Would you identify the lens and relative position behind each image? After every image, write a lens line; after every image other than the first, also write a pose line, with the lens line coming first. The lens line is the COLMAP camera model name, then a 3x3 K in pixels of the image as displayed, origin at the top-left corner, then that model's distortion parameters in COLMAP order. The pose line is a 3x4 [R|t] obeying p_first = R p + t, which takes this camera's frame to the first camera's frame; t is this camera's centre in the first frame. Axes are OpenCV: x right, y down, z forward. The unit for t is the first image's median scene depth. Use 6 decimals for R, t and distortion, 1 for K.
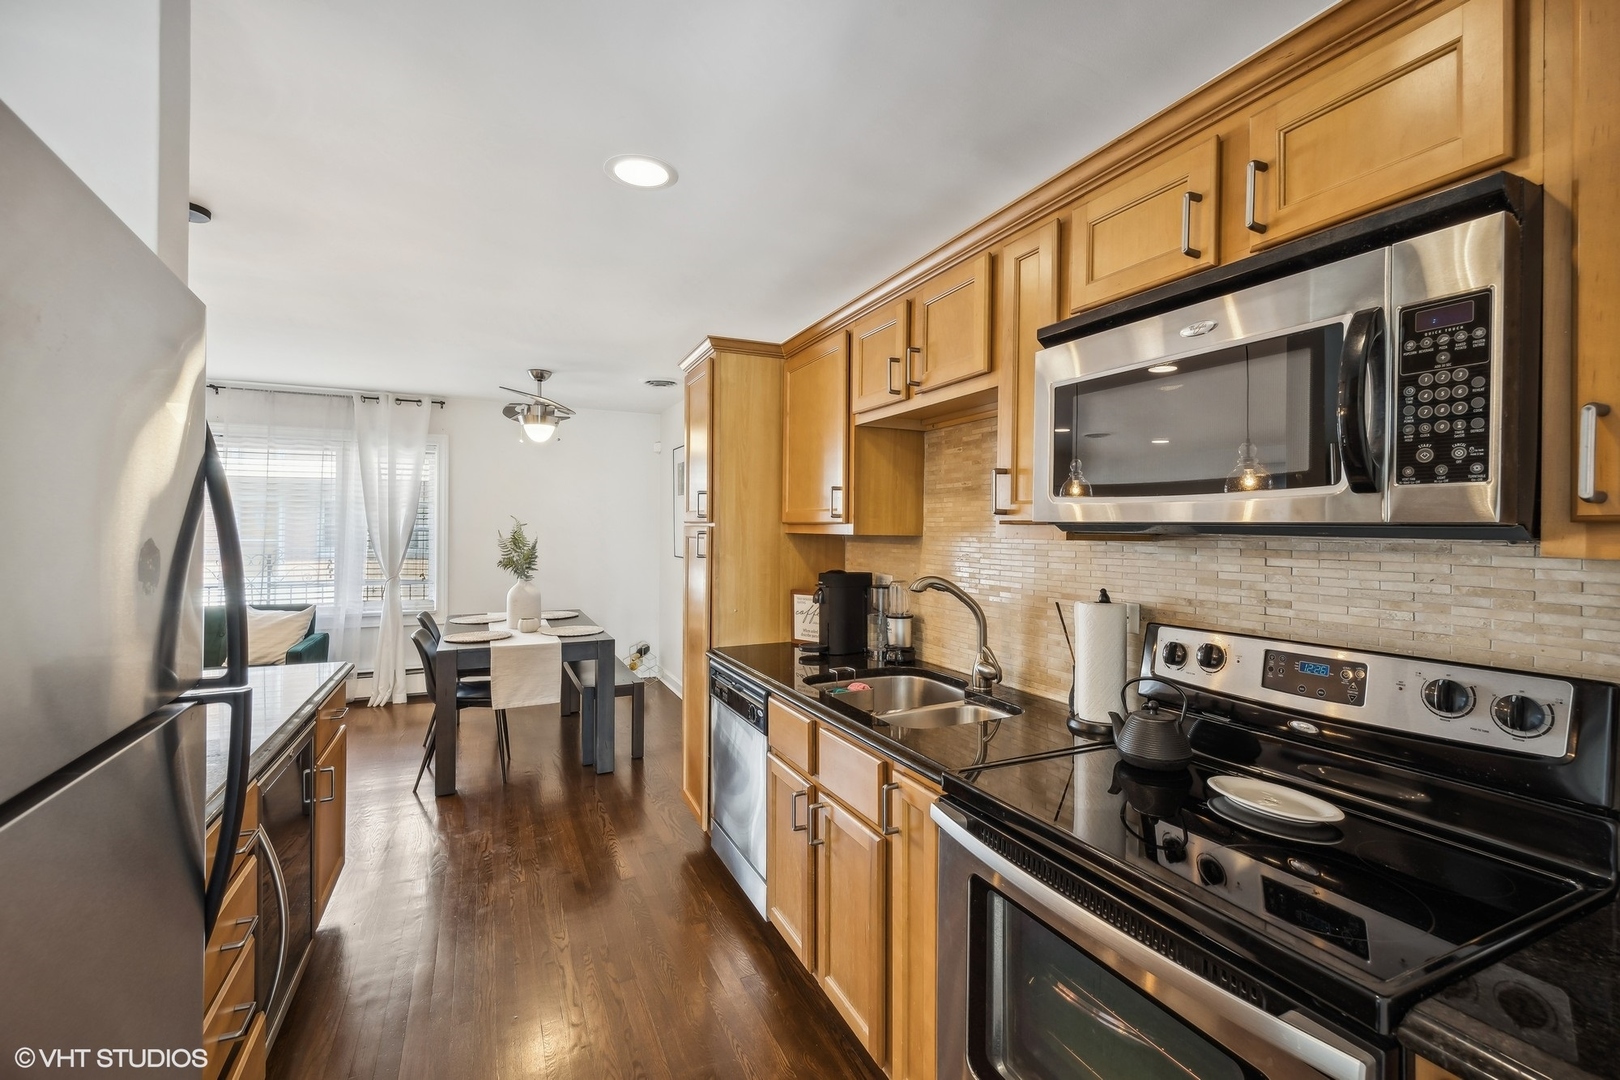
lens RADIAL K [[690.0, 0, 817.0], [0, 690.0, 526.7], [0, 0, 1]] dist [0.000239, -0.000146]
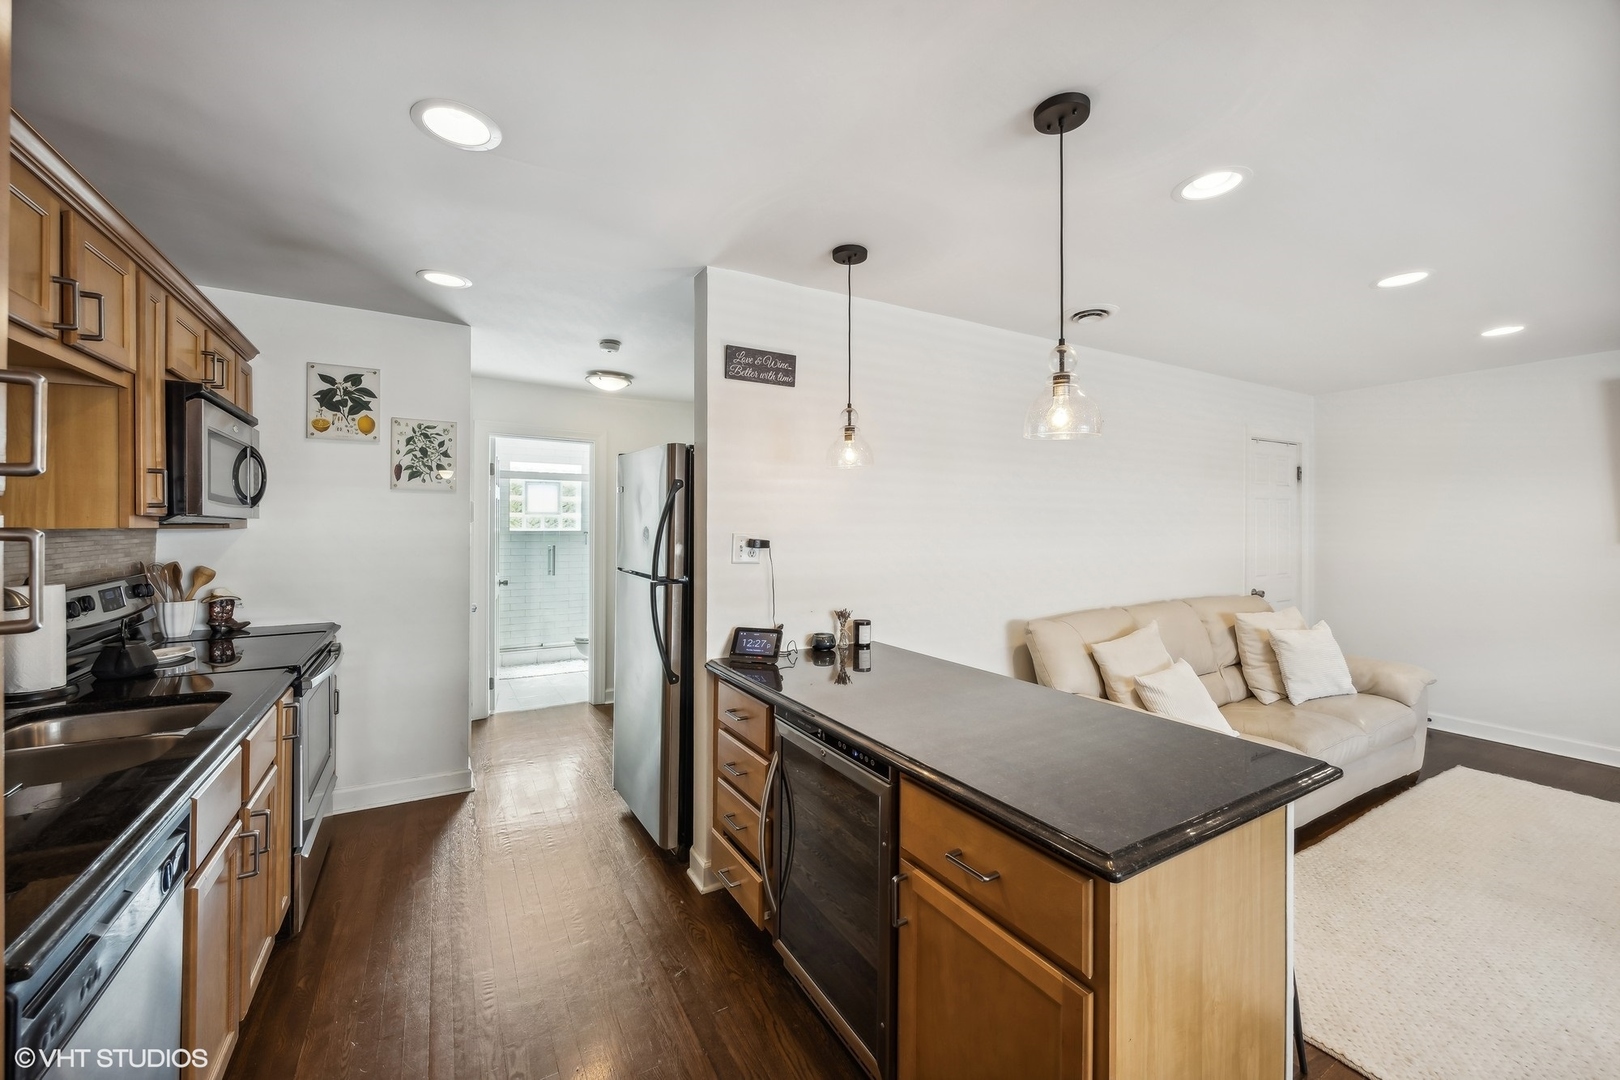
lens RADIAL K [[629.9, 0, 812.4], [0, 629.9, 521.4], [0, 0, 1]] dist [-0.001185, 0.000377]
pose [[-0.996195, -0.010883, -0.086468, -0.845493], [-0.010181, 0.999912, -0.008557, 0.005369], [0.086553, -0.007644, -0.996218, 2.414986]]
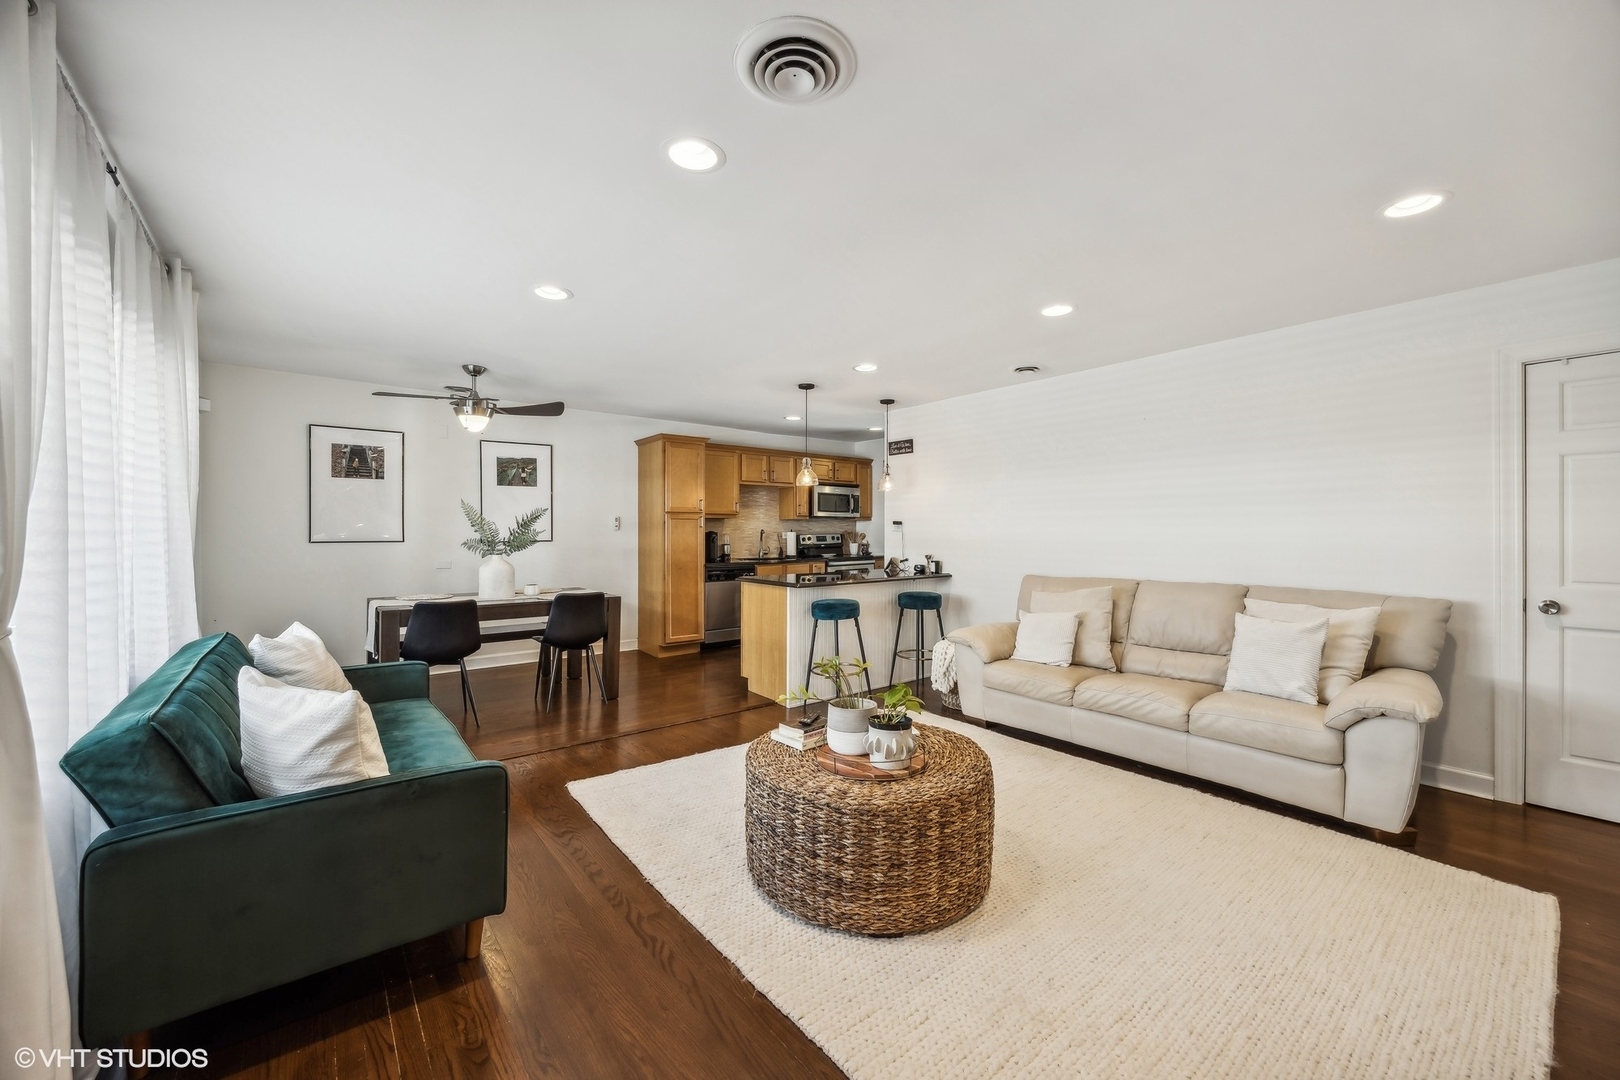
lens RADIAL K [[629.9, 0, 815.4], [0, 629.9, 529.0], [0, 0, 1]] dist [-0.001185, 0.000377]
pose [[-0.238880, -0.007205, 0.971022, -4.597724], [-0.004127, 0.999971, 0.006404, 0.067869], [-0.971040, -0.002478, -0.238902, 2.188287]]
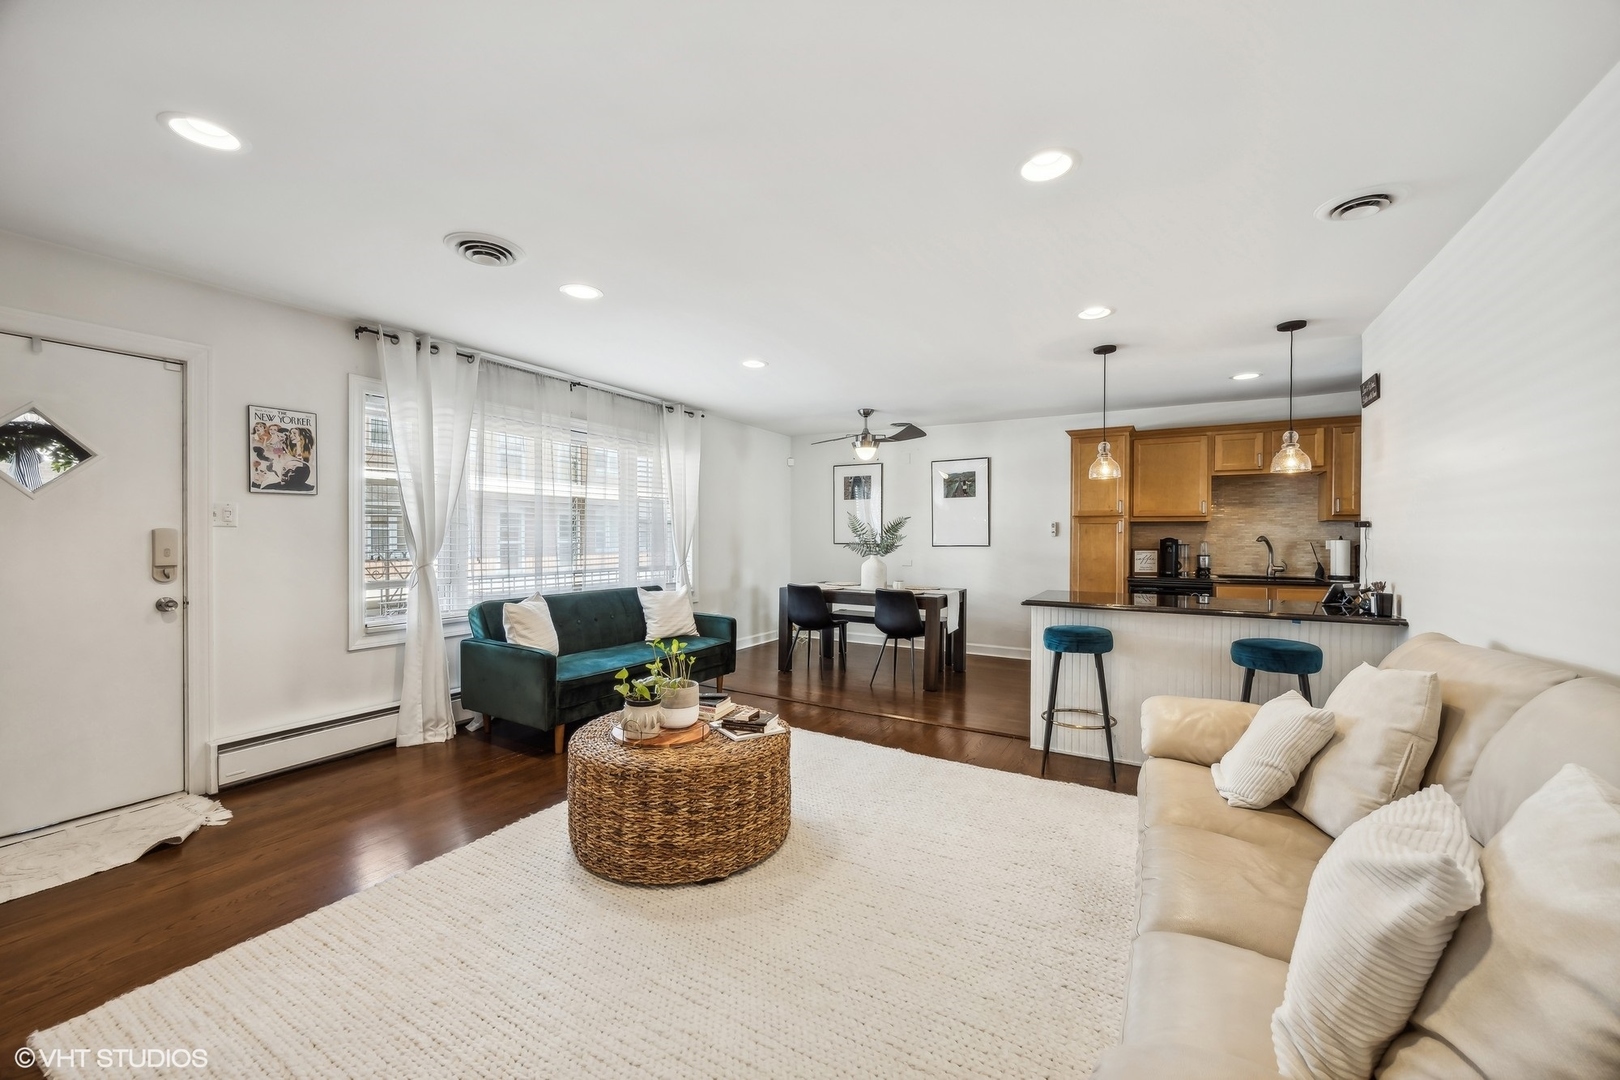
lens RADIAL K [[629.9, 0, 808.0], [0, 629.9, 542.8], [0, 0, 1]] dist [-0.001185, 0.000377]
pose [[0.819890, -0.011756, 0.572400, -3.809450], [0.001946, 0.999841, 0.017746, 0.075114], [-0.572517, -0.013436, 0.819783, 0.008198]]
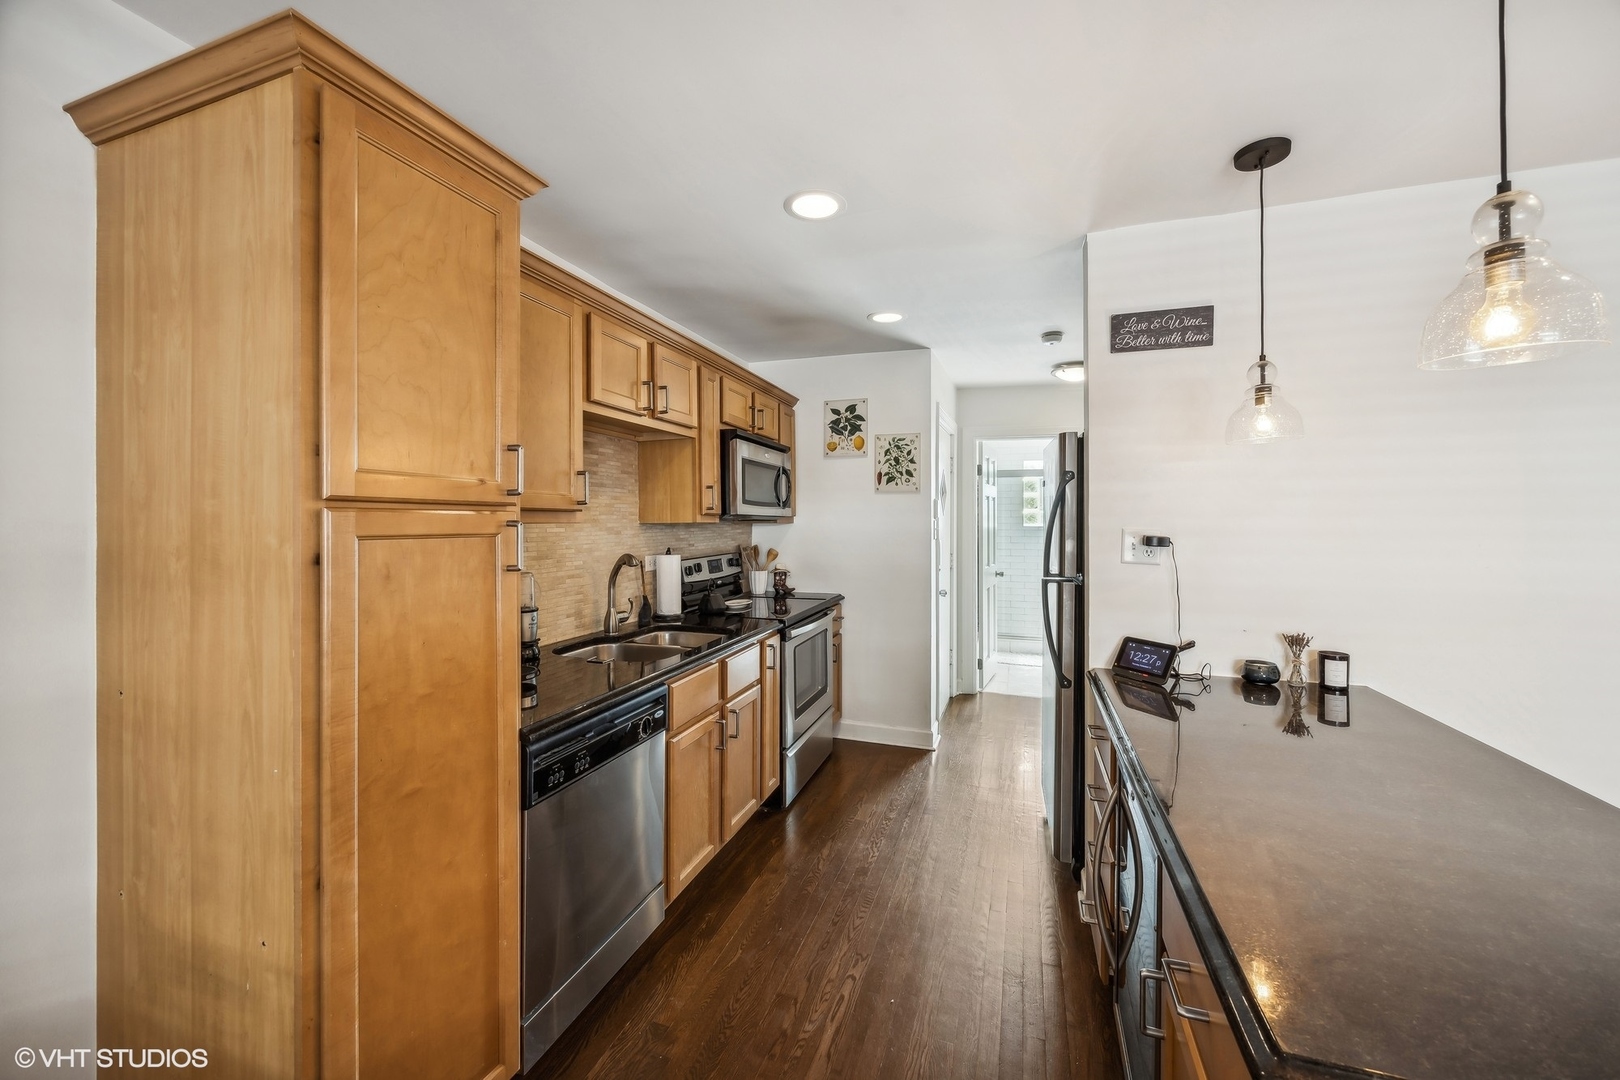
lens RADIAL K [[629.9, 0, 815.1], [0, 629.9, 520.8], [0, 0, 1]] dist [-0.001185, 0.000377]
pose [[-0.718530, -0.007757, 0.695453, -1.281590], [-0.006879, 0.999968, 0.004046, 0.005719], [-0.695462, -0.001877, -0.718560, 2.278481]]
